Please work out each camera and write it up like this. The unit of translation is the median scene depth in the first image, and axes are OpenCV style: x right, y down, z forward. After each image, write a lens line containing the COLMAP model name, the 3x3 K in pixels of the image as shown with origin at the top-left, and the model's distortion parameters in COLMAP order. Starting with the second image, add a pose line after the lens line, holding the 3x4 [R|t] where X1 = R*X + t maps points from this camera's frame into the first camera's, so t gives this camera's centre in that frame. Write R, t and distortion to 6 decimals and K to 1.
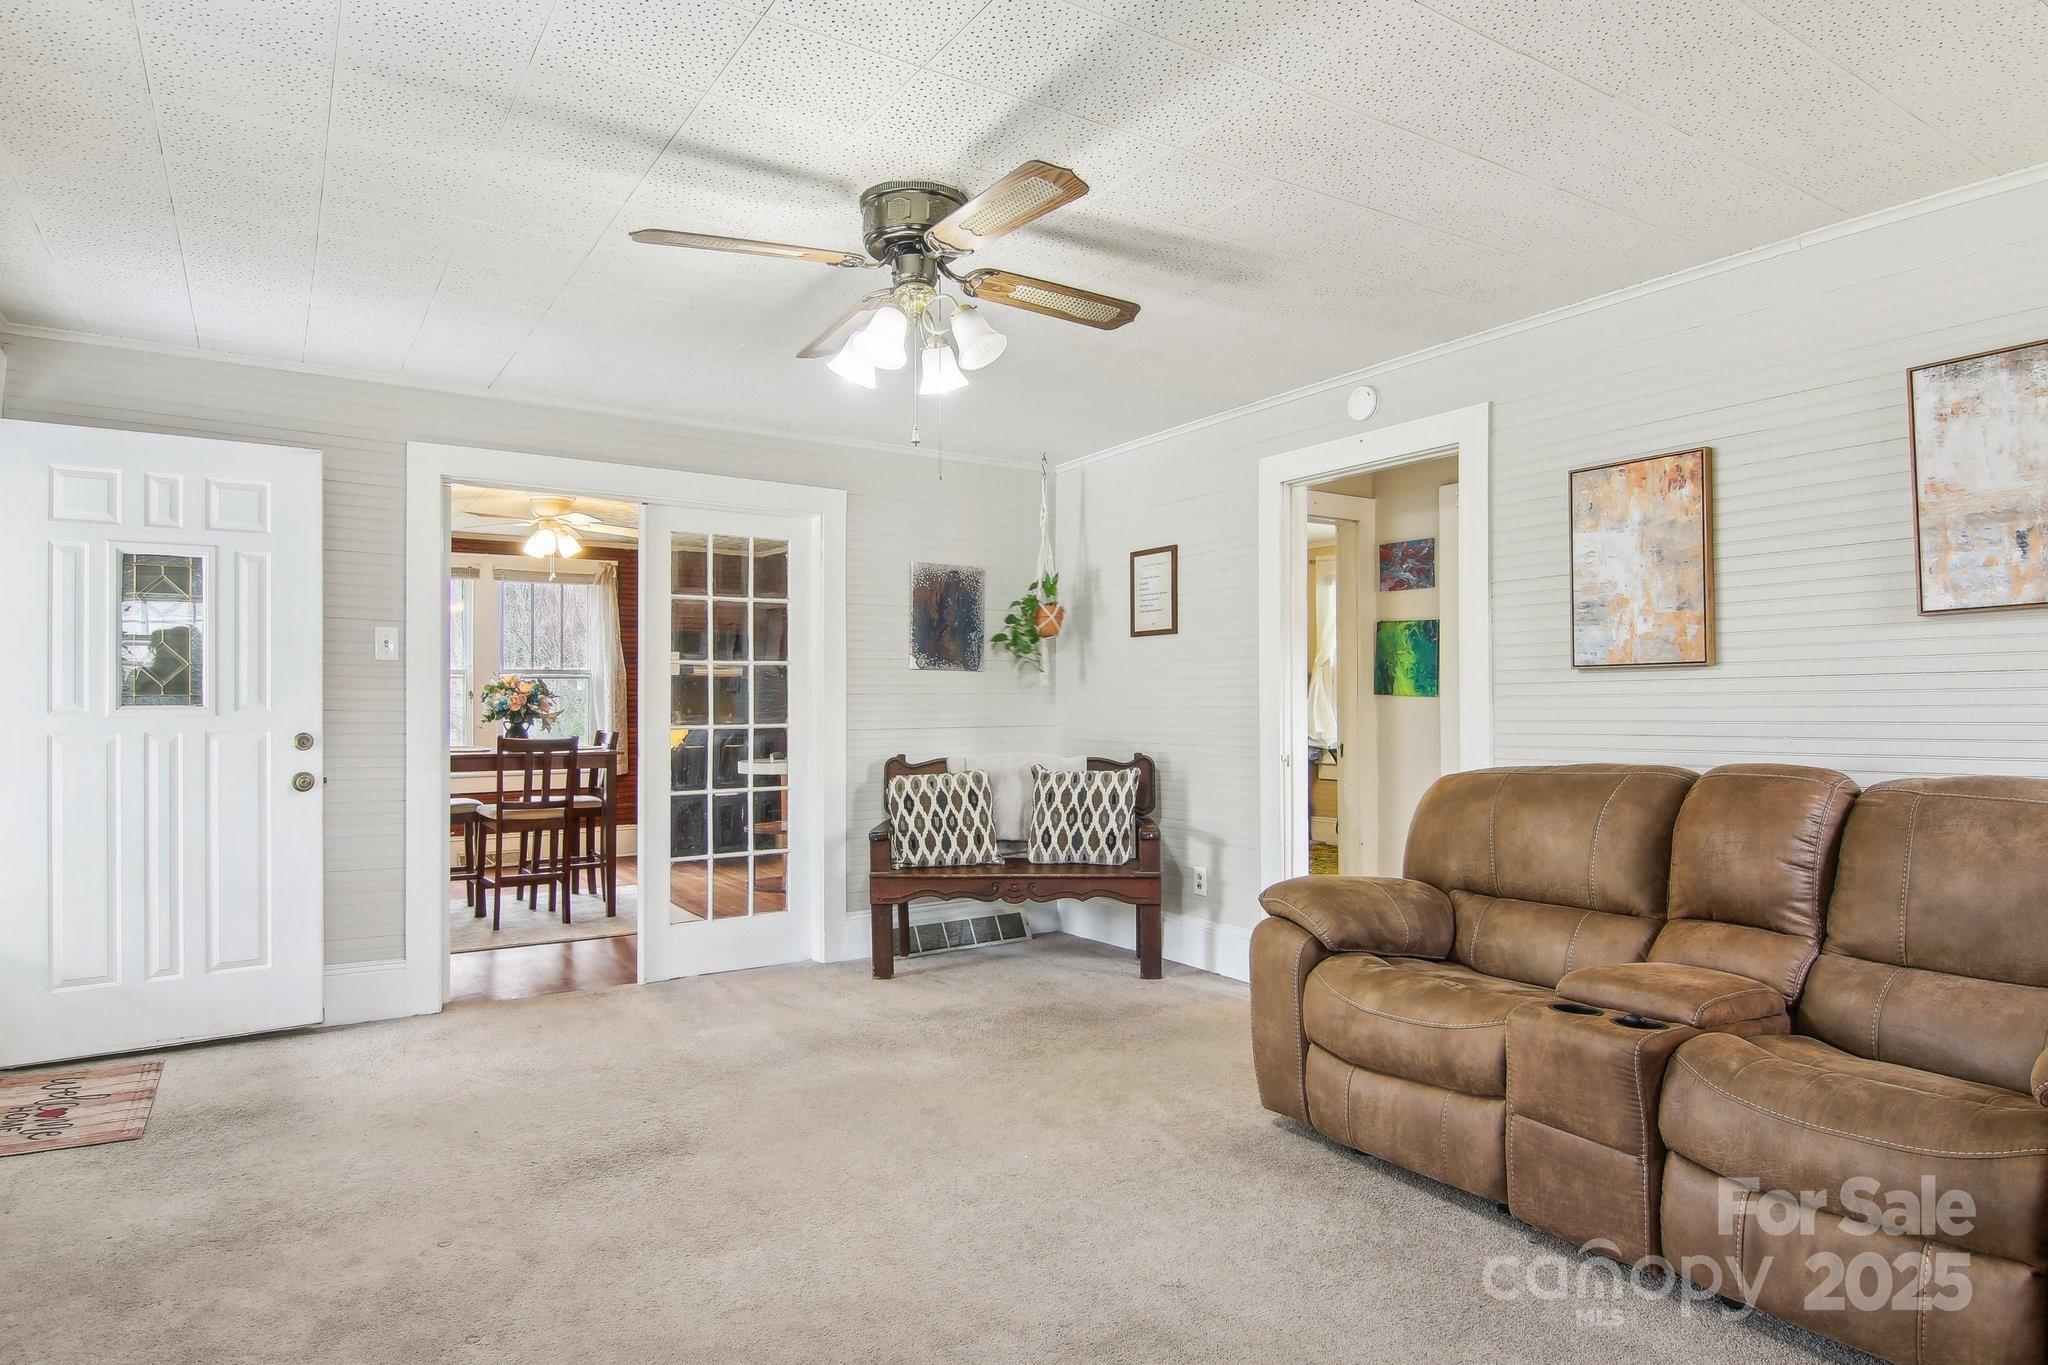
lens RADIAL K [[1169.3, 0, 1009.1], [0, 1169.3, 677.1], [0, 0, 1]] dist [0.000421, -0.019162]
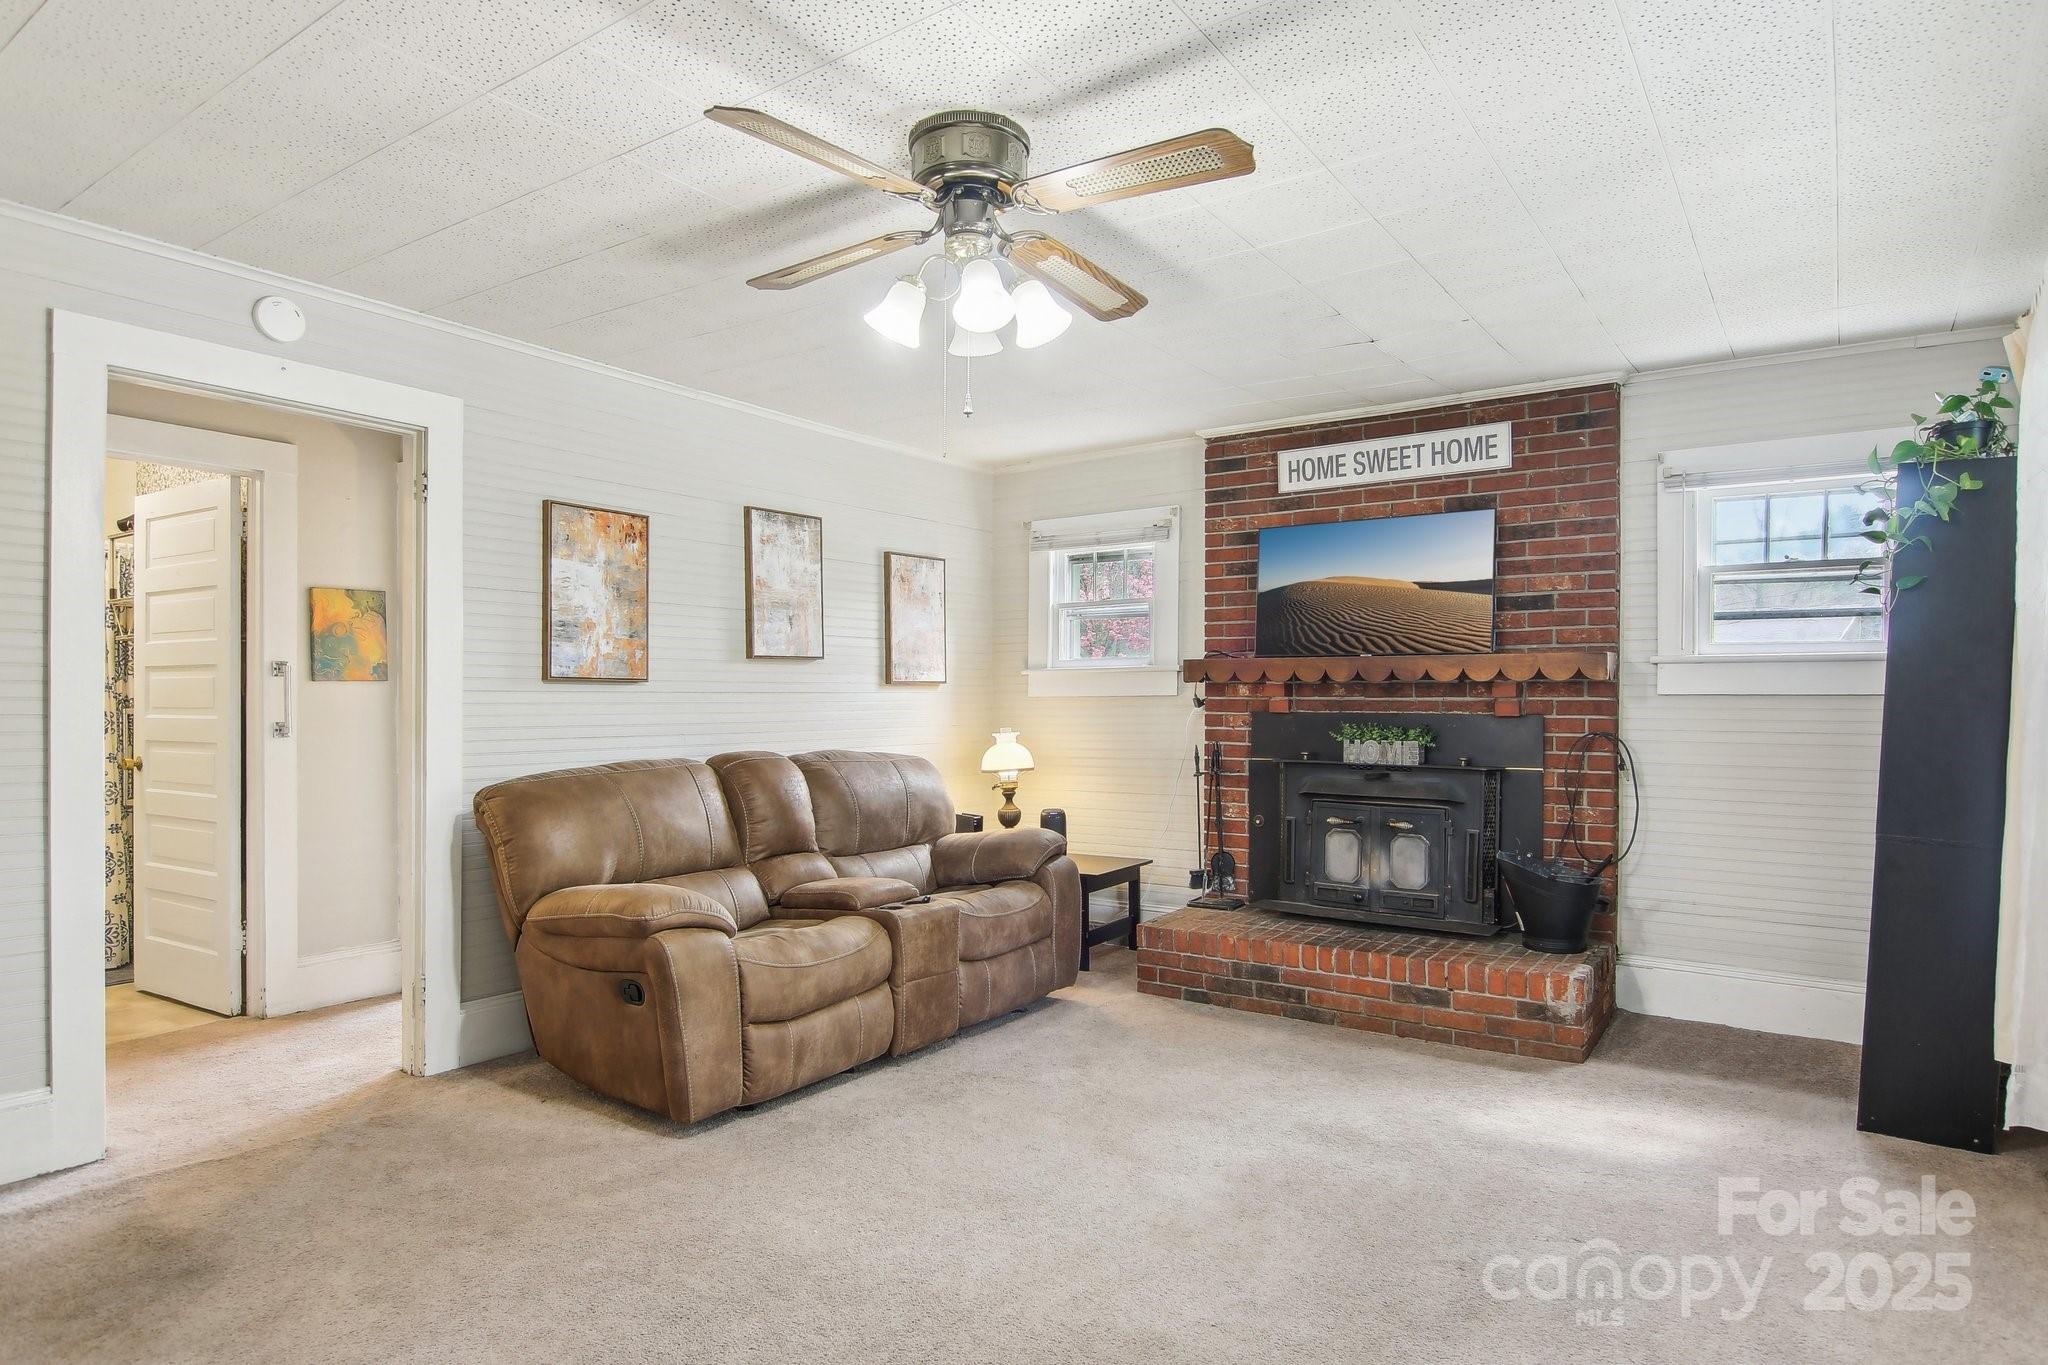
lens RADIAL K [[1159.7, 0, 1042.3], [0, 1159.7, 711.9], [0, 0, 1]] dist [0.001268, -0.000303]
pose [[-0.388470, 0.003093, 0.921456, -0.760418], [-0.017229, 0.999795, -0.010620, 0.028722], [-0.921300, -0.020001, -0.388337, 1.070351]]
